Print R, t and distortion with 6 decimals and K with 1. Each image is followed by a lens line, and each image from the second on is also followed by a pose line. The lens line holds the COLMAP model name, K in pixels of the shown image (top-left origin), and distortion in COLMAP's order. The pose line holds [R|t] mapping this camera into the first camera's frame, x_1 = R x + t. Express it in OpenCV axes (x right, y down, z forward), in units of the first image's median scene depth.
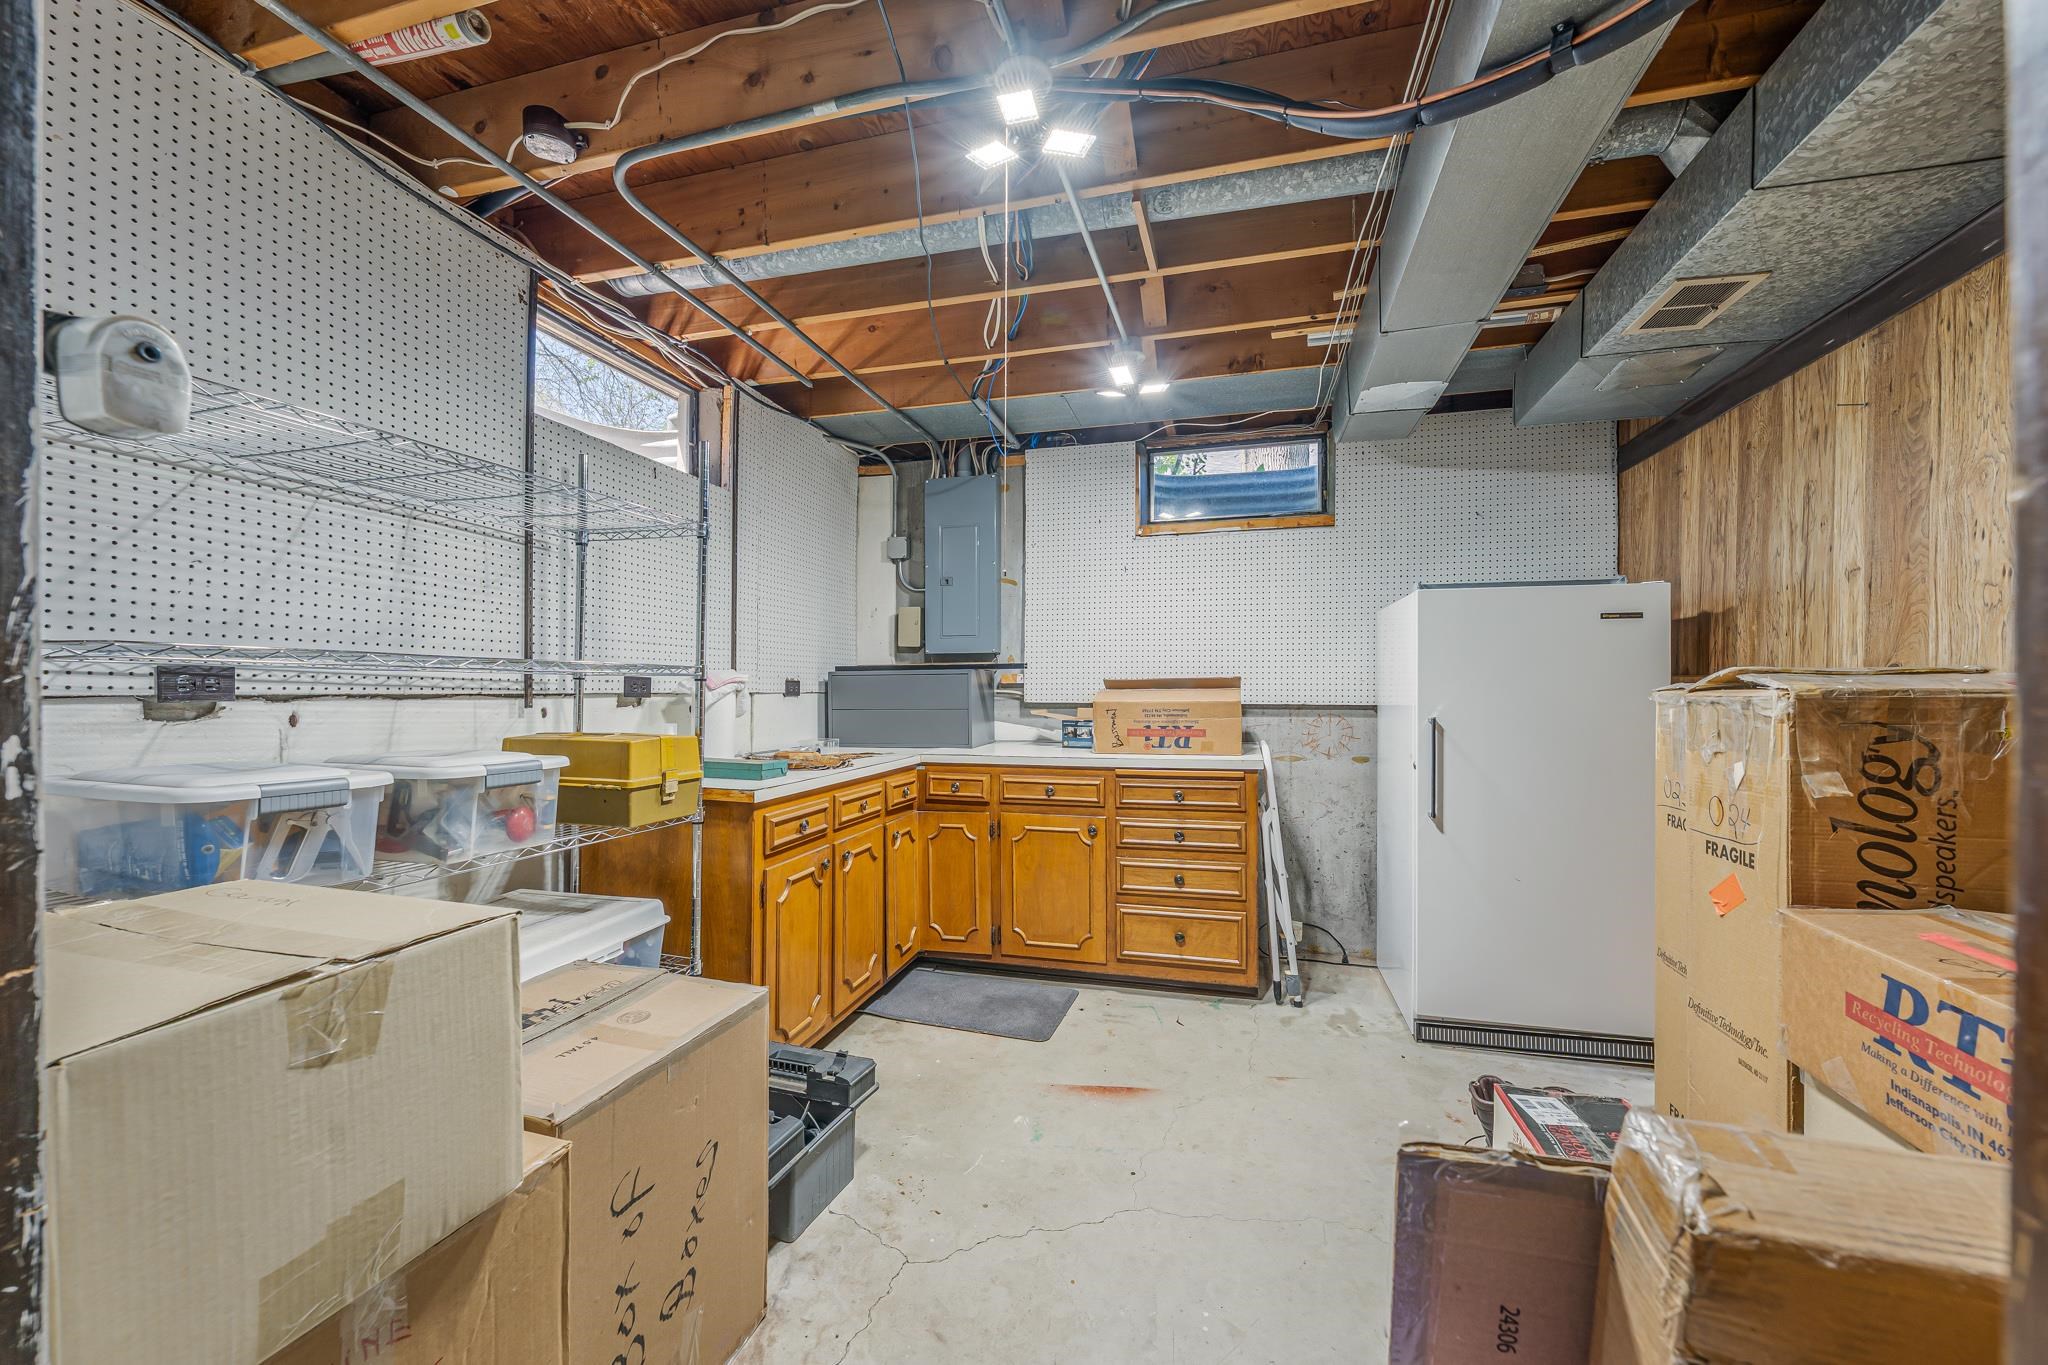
lens RADIAL K [[781.0, 0, 1024.5], [0, 781.0, 689.0], [0, 0, 1]] dist [-0.001983, -0.000326]
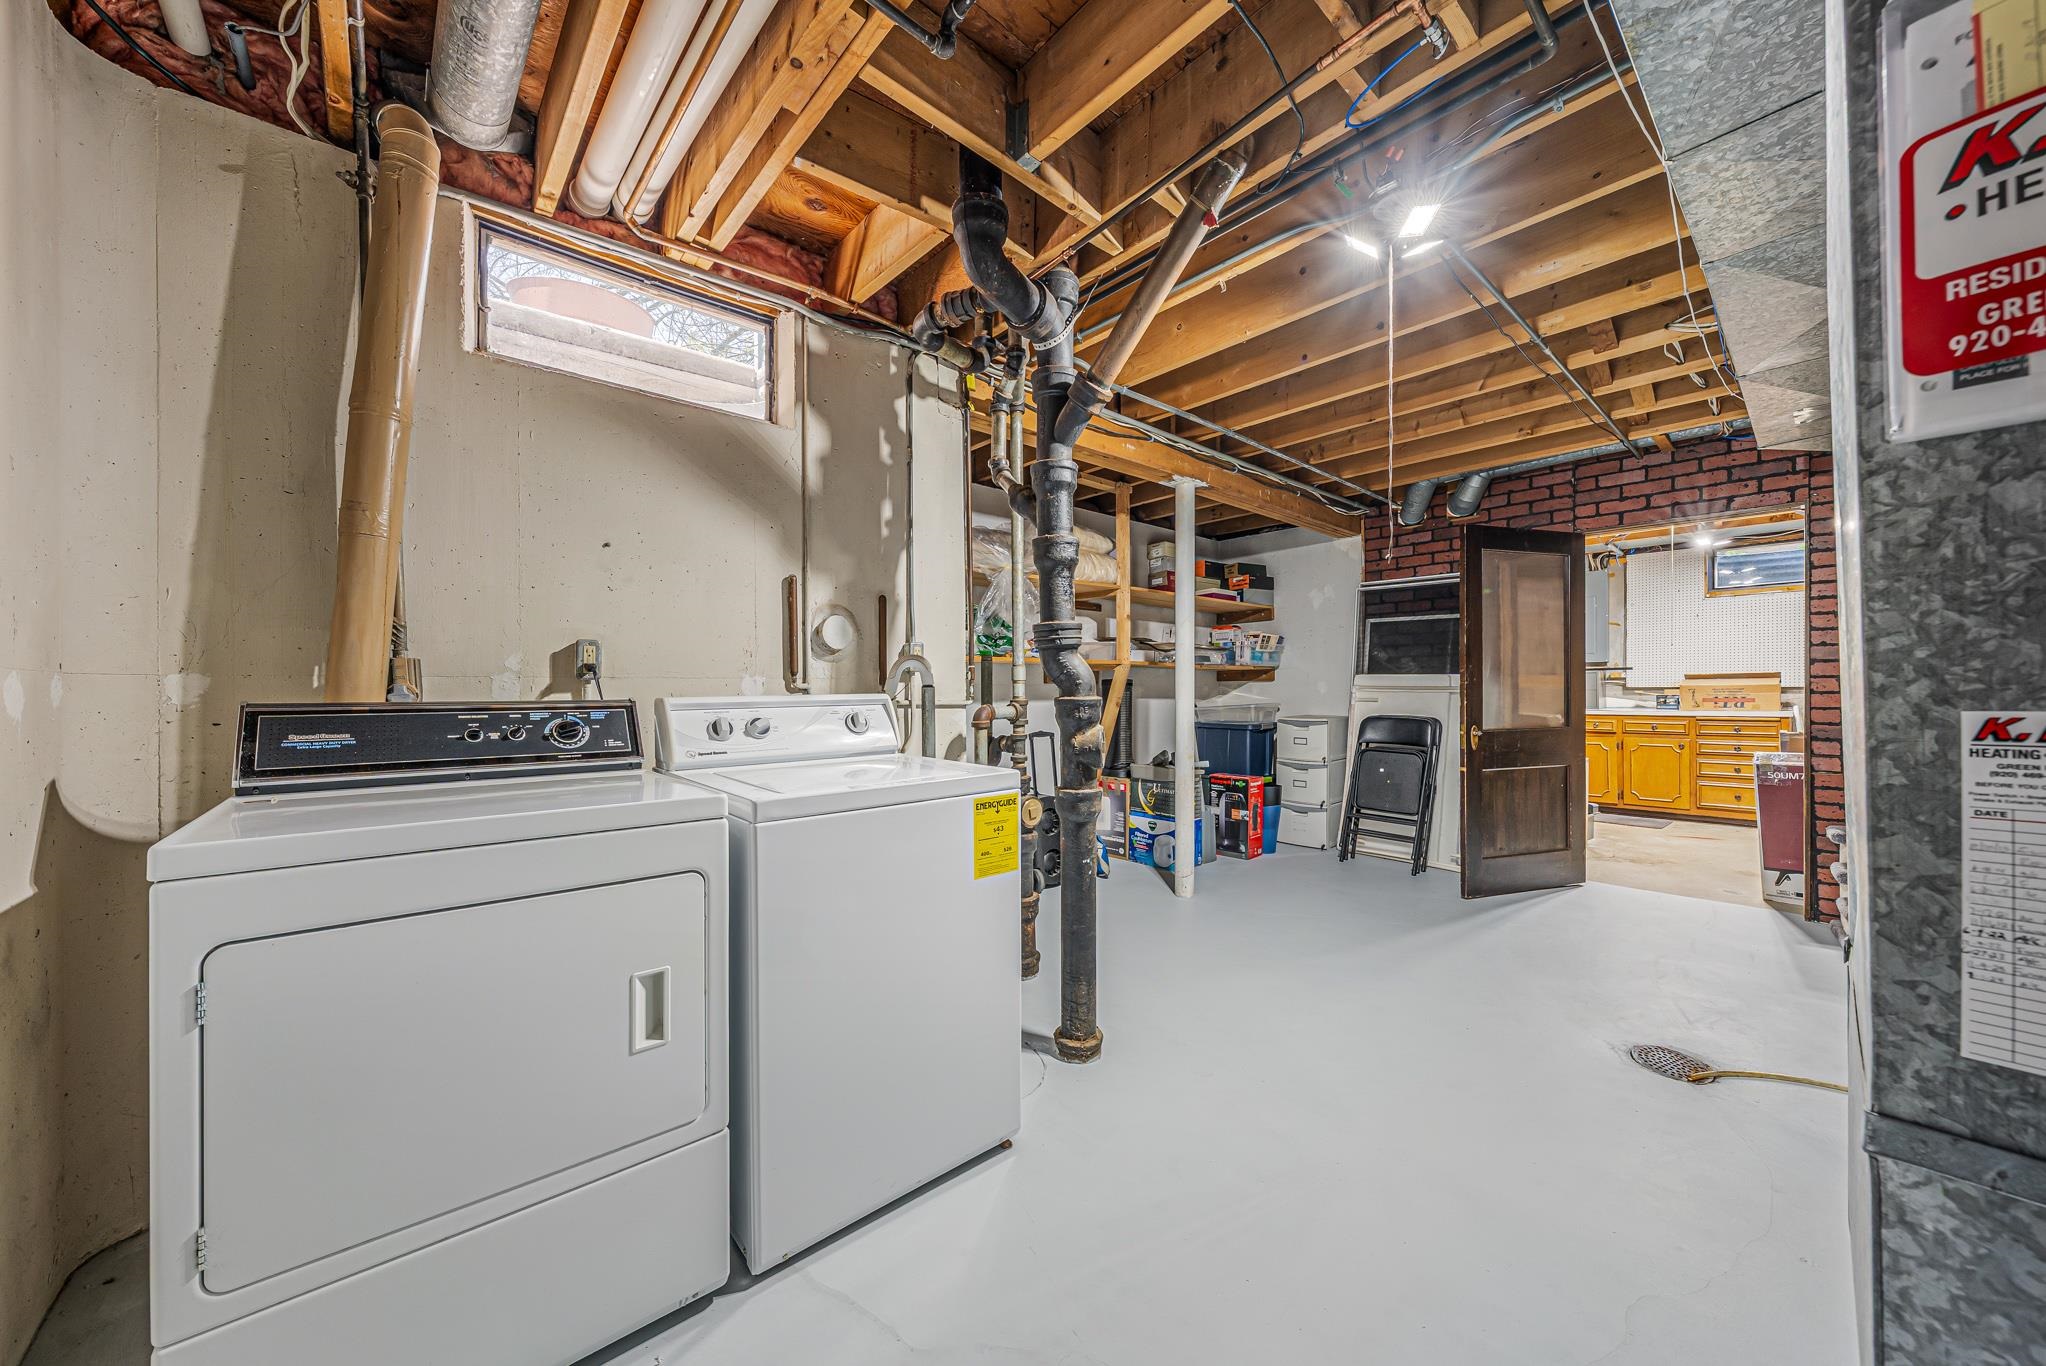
lens RADIAL K [[715.7, 0, 1034.8], [0, 715.7, 687.6], [0, 0, 1]] dist [-0.000909, -0.000092]
pose [[0.838729, -0.003035, -0.544541, -0.316280], [0.004806, 0.999987, 0.001829, 0.009931], [0.544528, -0.004151, 0.838732, -1.533516]]
